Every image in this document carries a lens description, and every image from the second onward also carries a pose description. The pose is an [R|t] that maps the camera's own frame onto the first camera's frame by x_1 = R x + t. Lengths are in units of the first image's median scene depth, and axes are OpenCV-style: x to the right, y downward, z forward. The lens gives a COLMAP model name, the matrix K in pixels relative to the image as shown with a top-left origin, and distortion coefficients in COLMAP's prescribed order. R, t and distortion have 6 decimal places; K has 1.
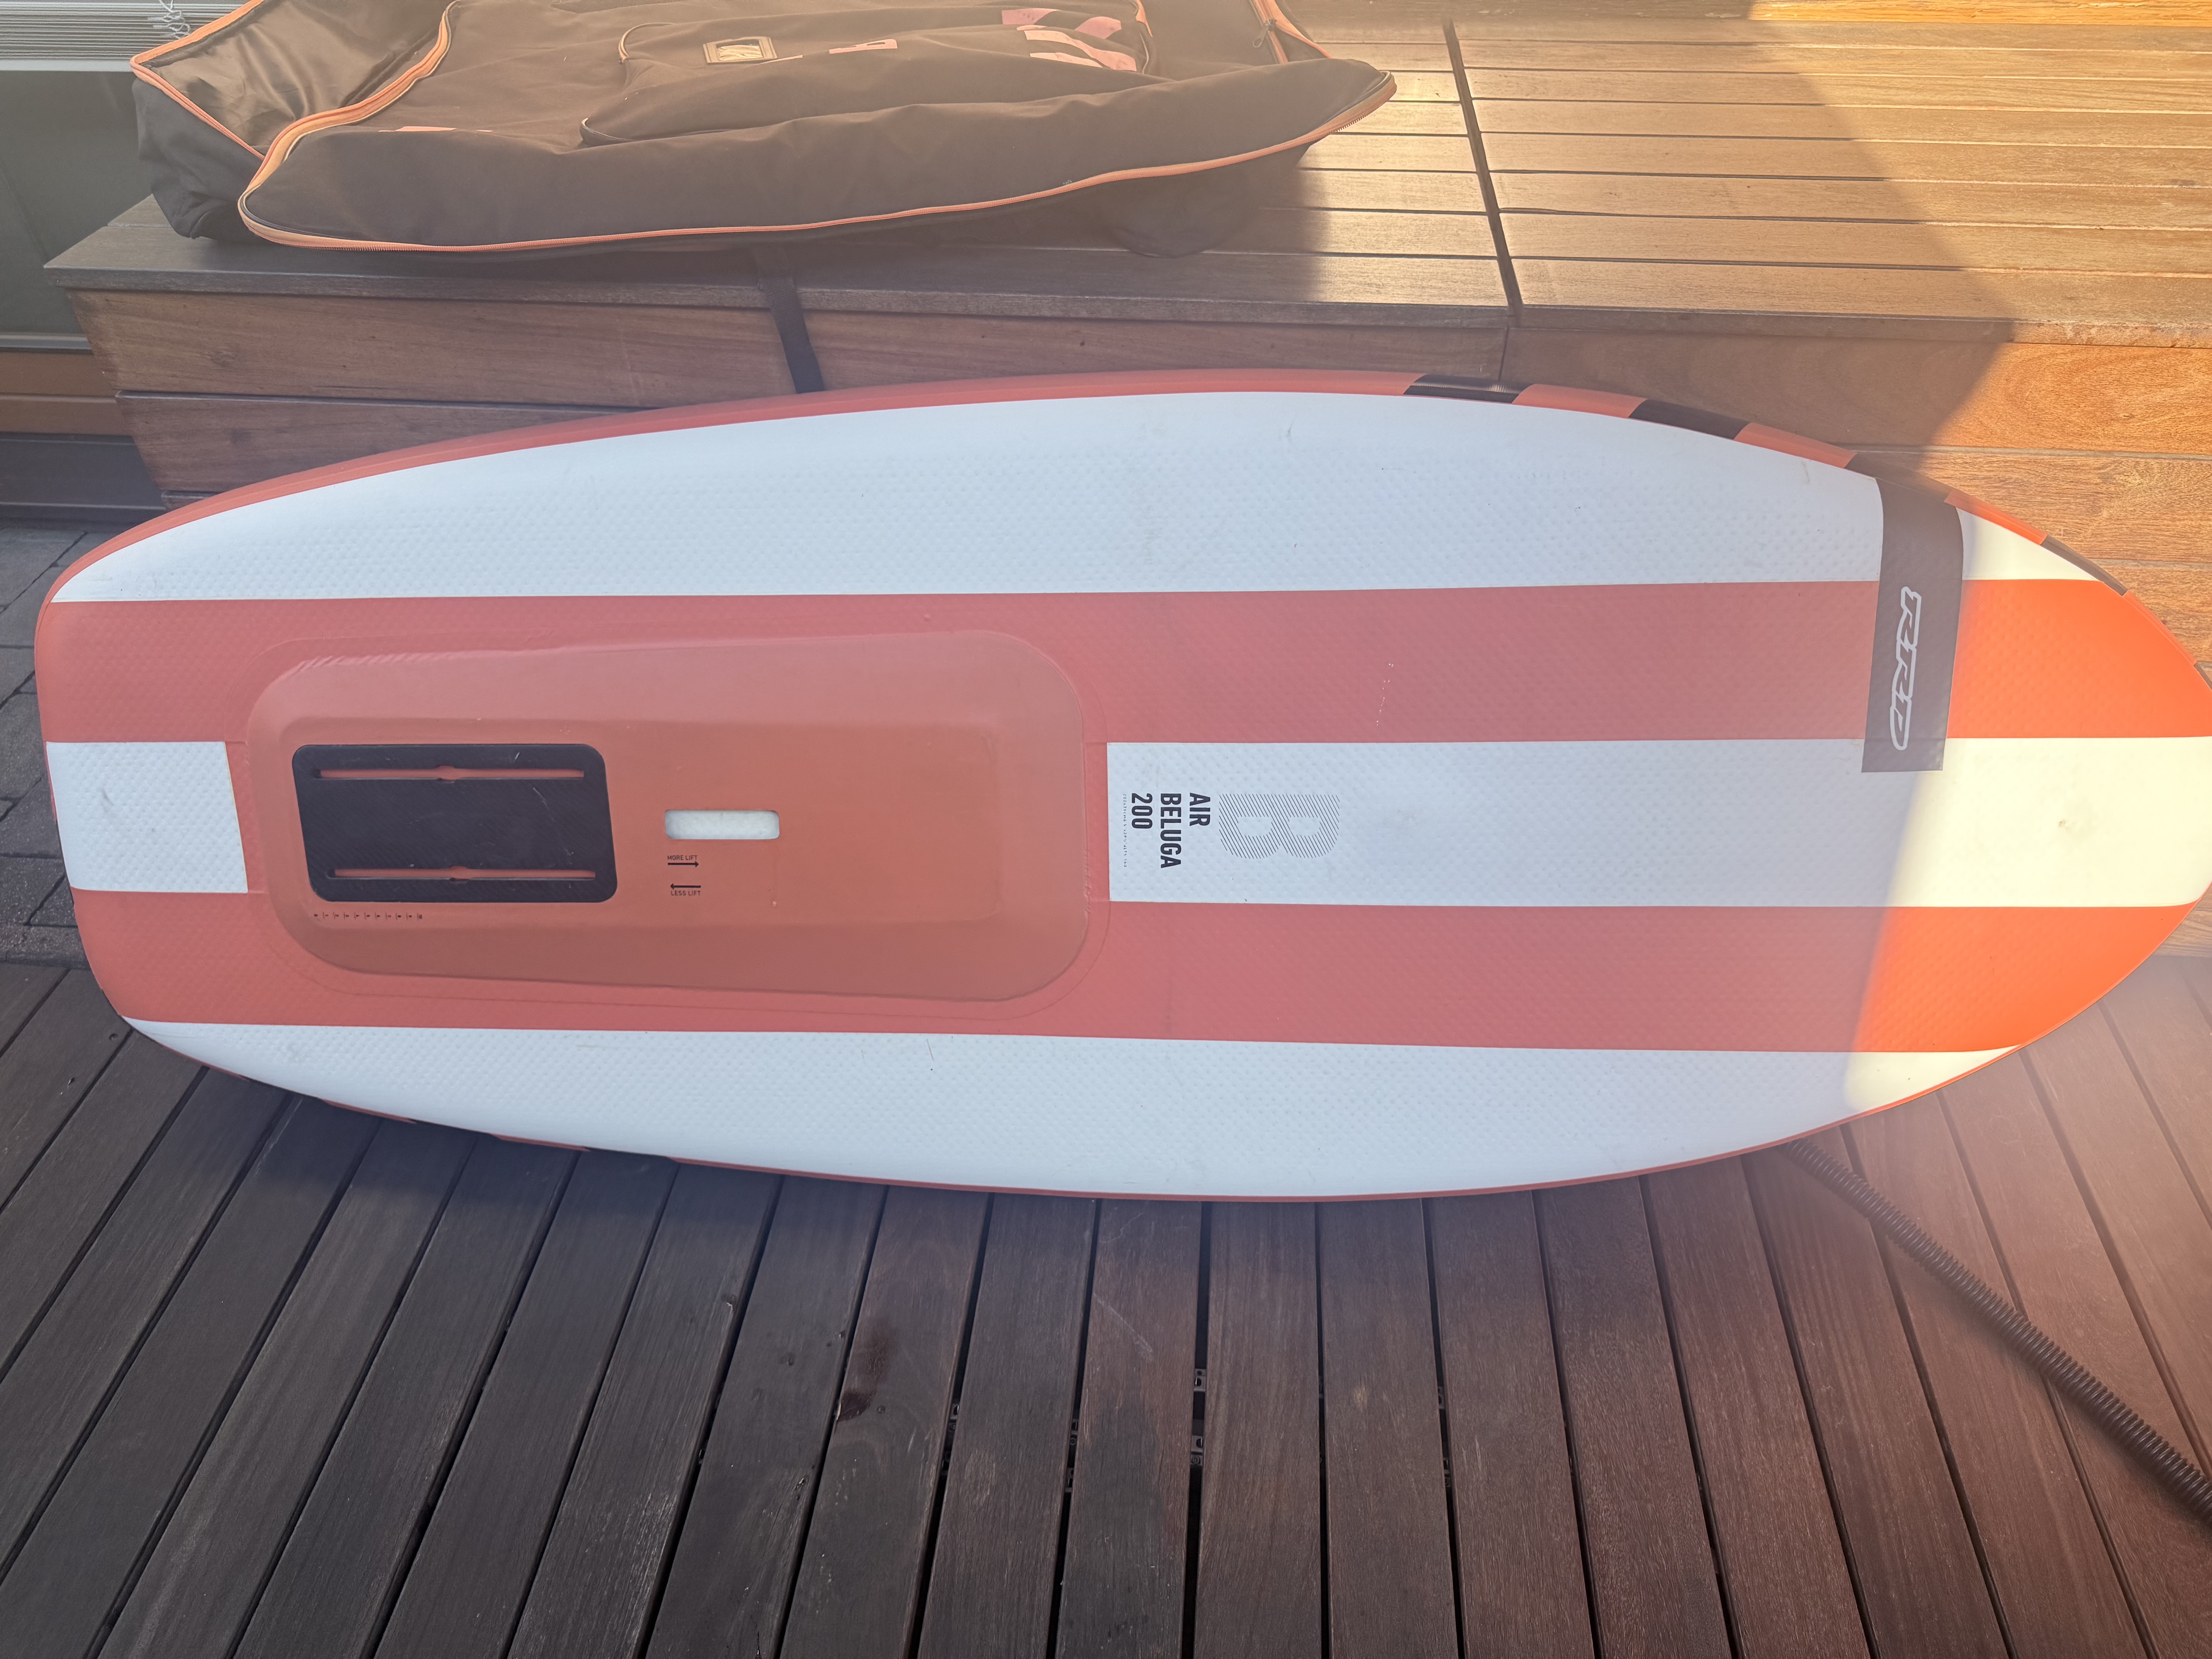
lens RADIAL K [[1508.0, 0, 1108.0], [0, 1508.0, 829.3], [0, 0, 1]] dist [0.001229, -0.000456]
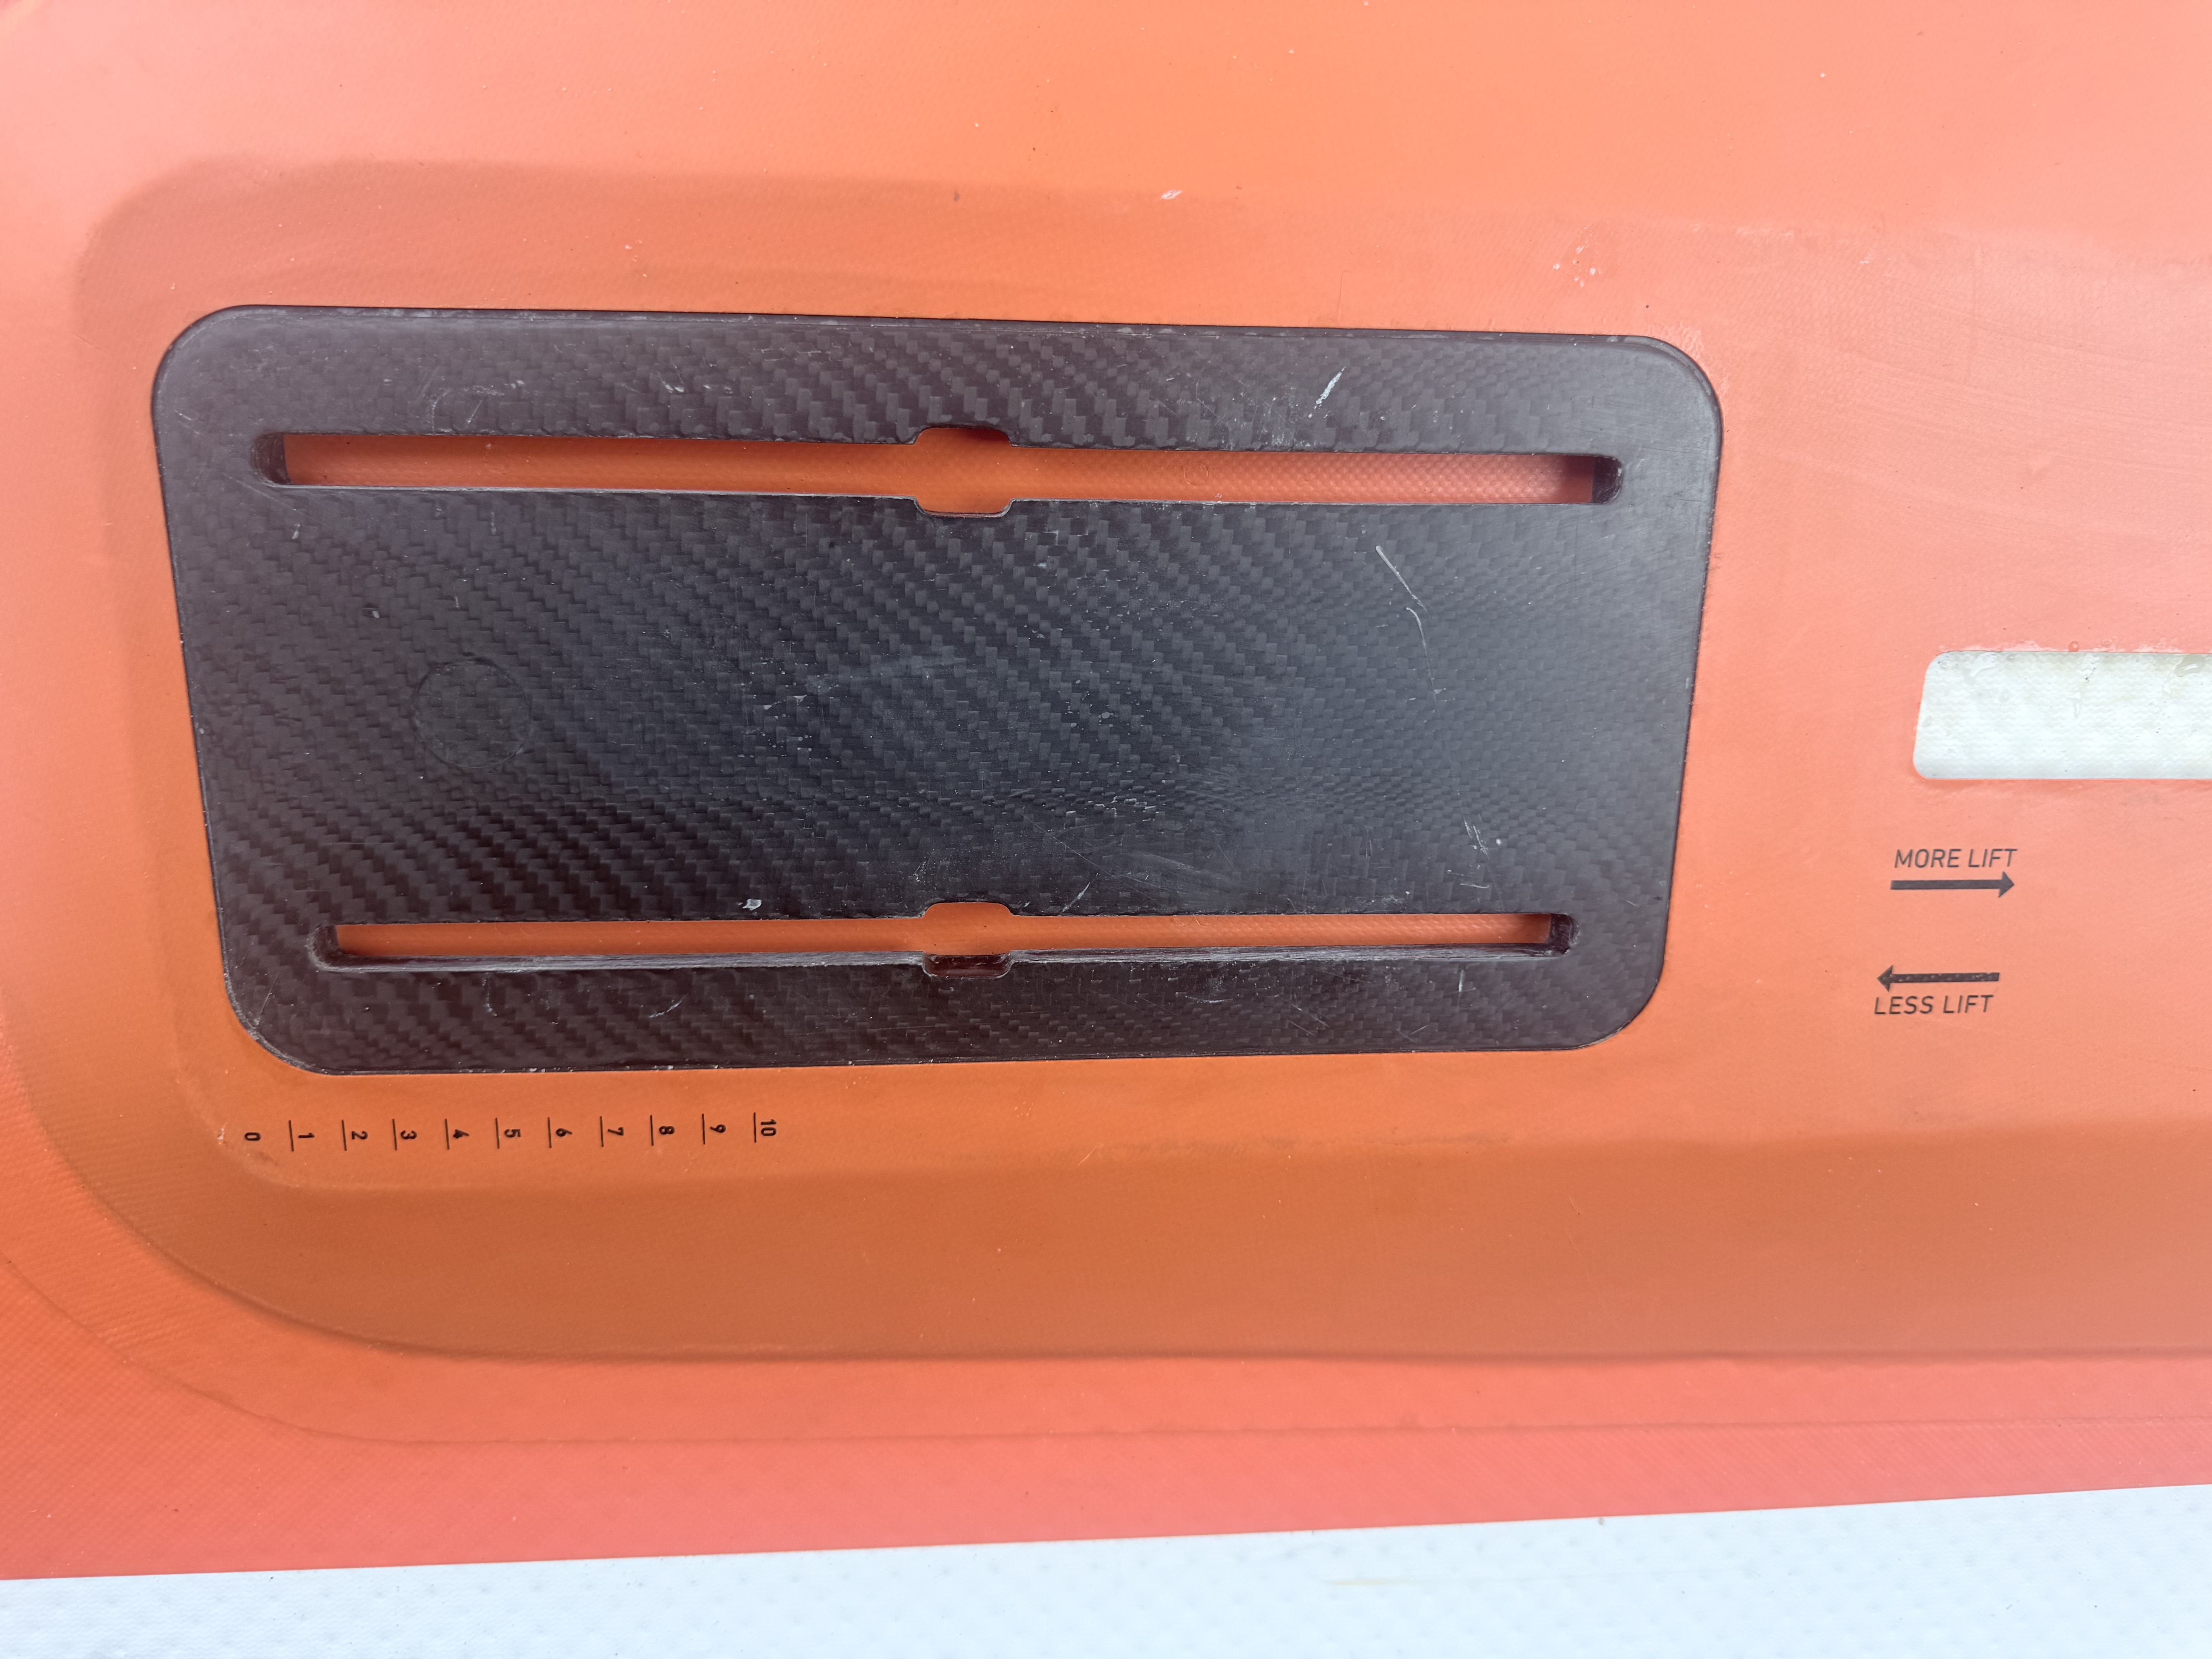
lens RADIAL K [[1508.0, 0, 1104.9], [0, 1508.0, 831.3], [0, 0, 1]] dist [0.001229, -0.000456]
pose [[0.983830, -0.004392, 0.179051, -0.450661], [0.005405, 0.999972, -0.005167, 0.015114], [-0.179023, 0.006051, 0.983826, 0.777737]]
